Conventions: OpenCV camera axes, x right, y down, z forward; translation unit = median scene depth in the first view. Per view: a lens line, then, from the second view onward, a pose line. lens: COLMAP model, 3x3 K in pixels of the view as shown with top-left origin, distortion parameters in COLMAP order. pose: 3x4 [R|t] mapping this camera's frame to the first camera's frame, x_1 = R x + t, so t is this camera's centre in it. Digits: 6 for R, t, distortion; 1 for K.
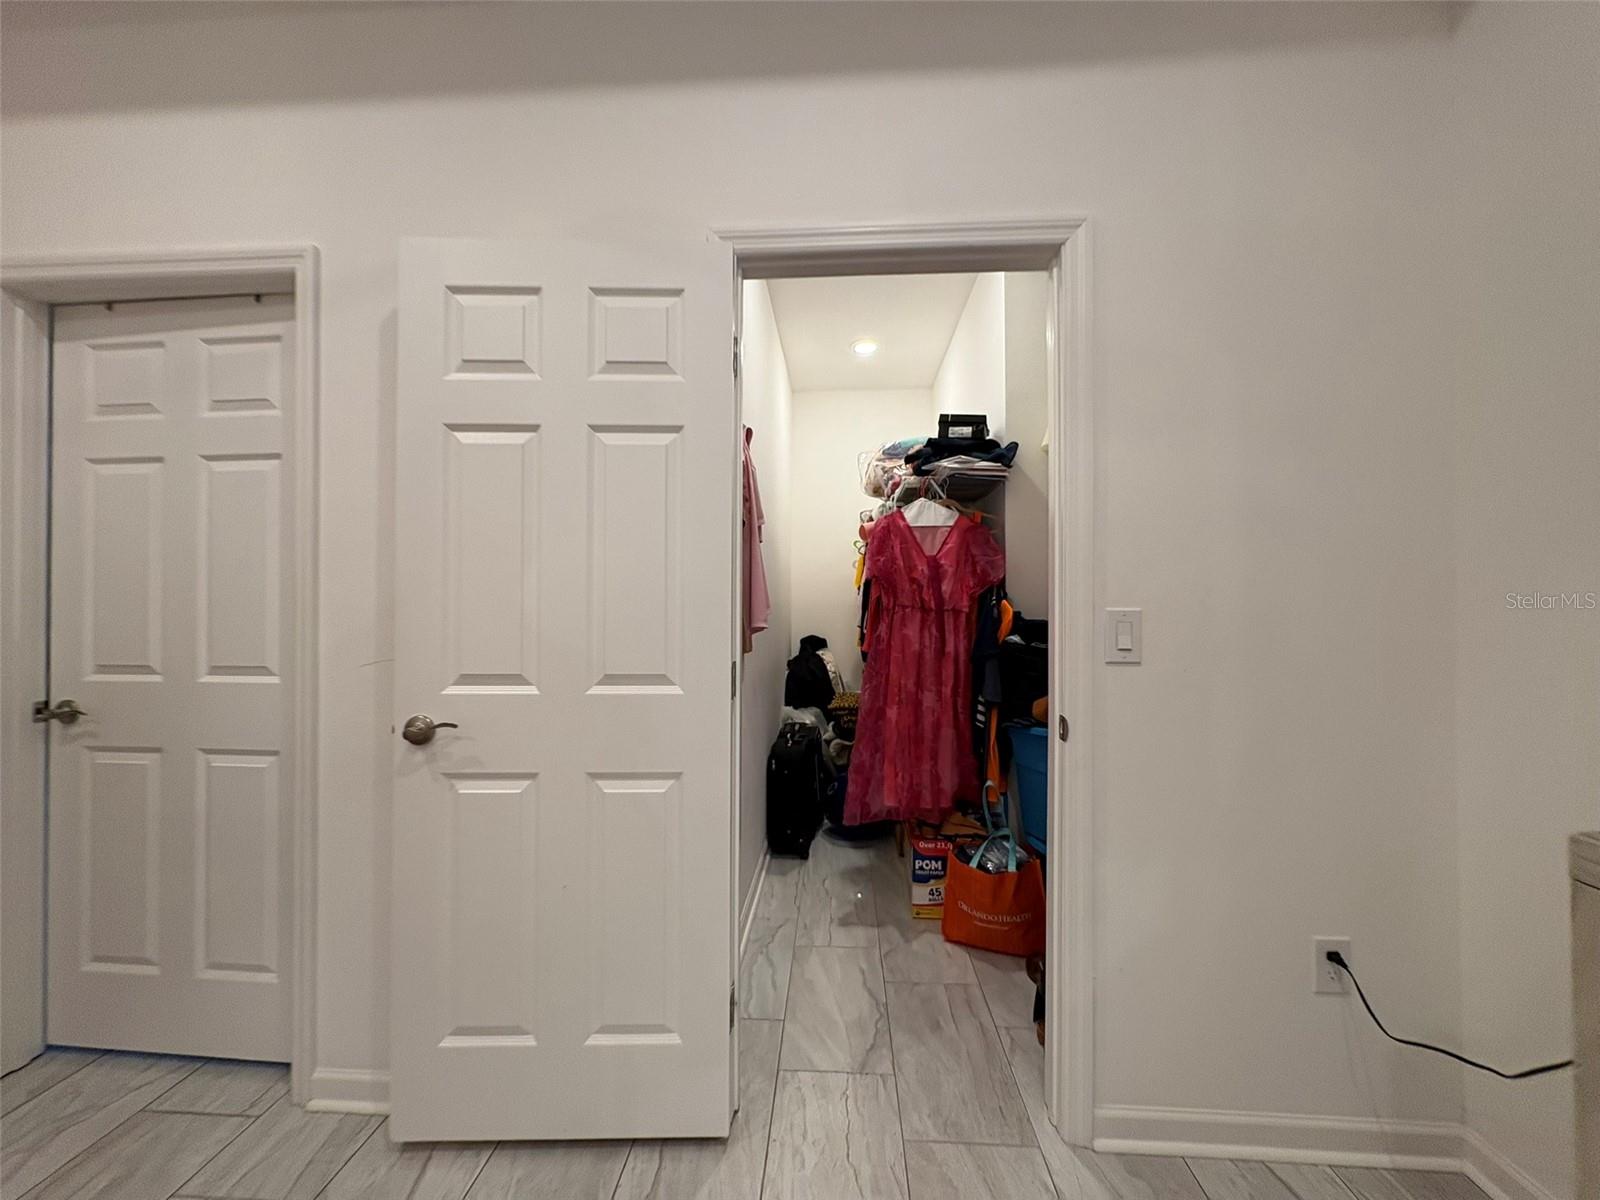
lens RADIAL K [[640.3, 0, 798.0], [0, 640.3, 605.4], [0, 0, 1]] dist [-0.002542, 0.000768]
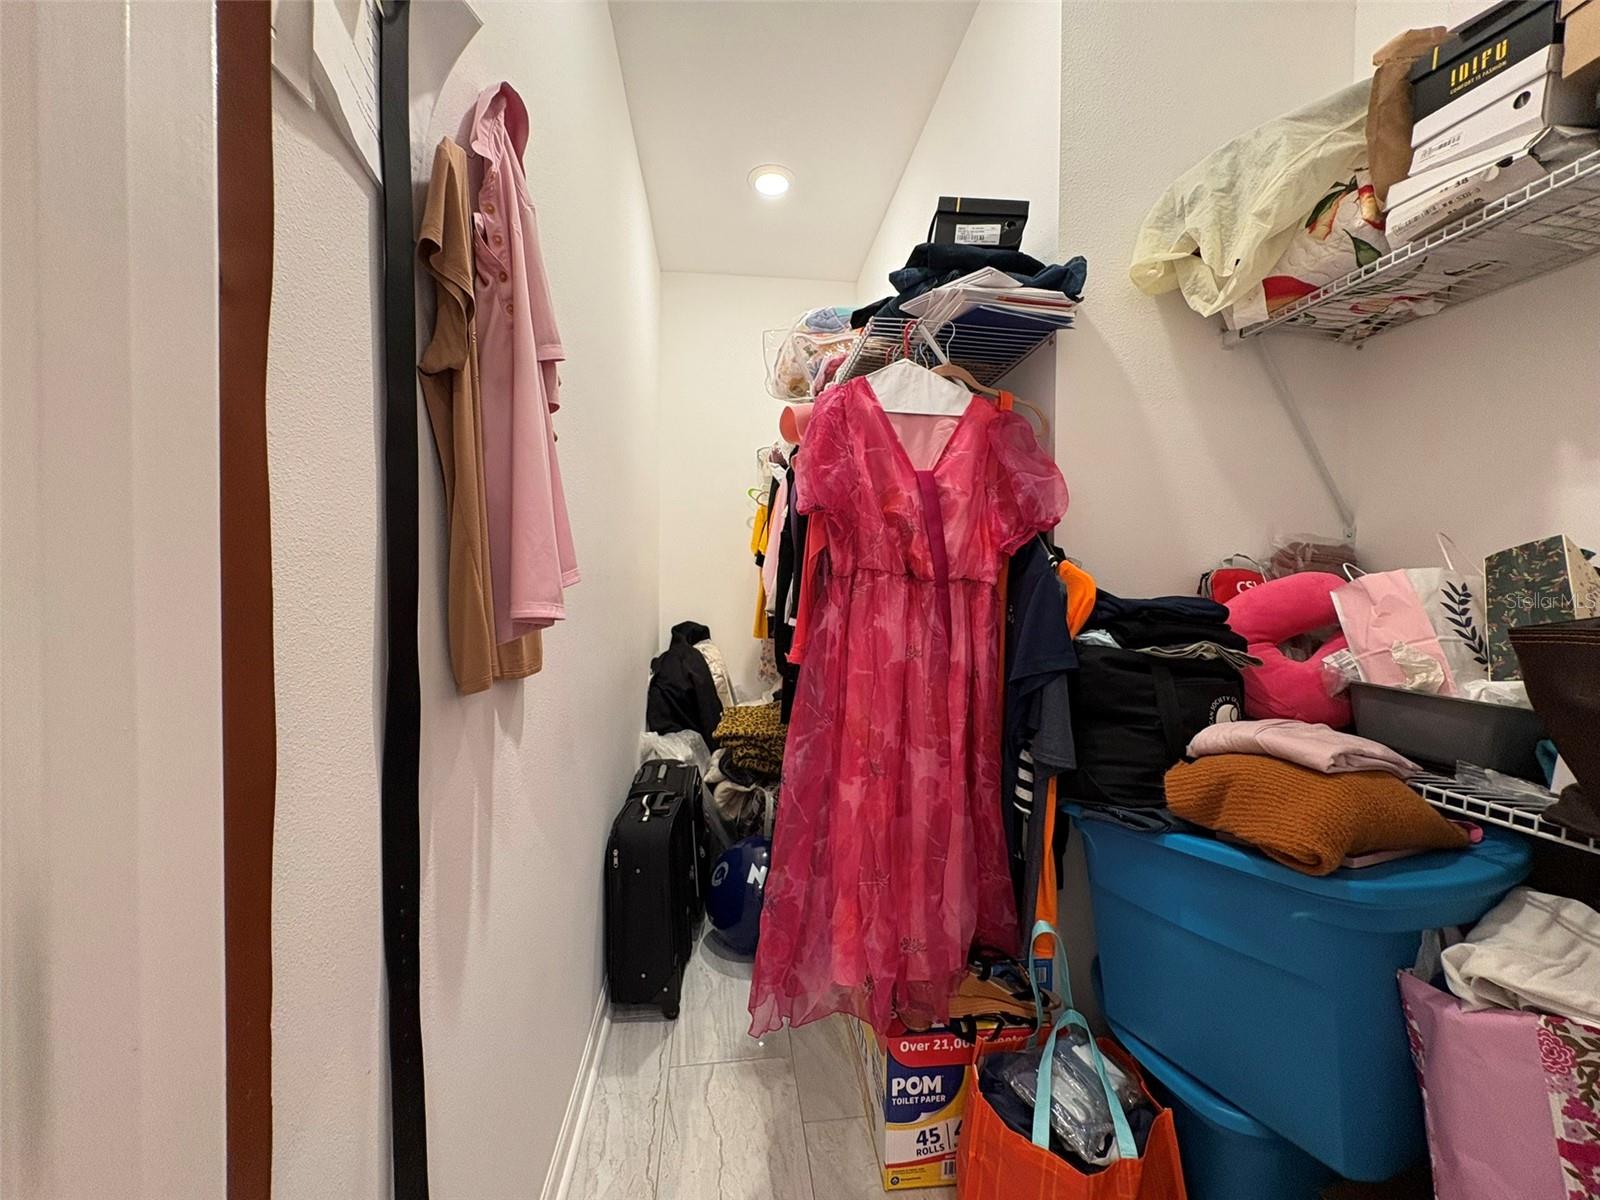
lens RADIAL K [[640.3, 0, 796.6], [0, 640.3, 600.9], [0, 0, 1]] dist [-0.002542, 0.000768]
pose [[0.982988, 0.002490, 0.183655, 0.017167], [-0.006765, 0.999721, 0.022650, 0.013295], [-0.183548, -0.023507, 0.982730, 0.523528]]
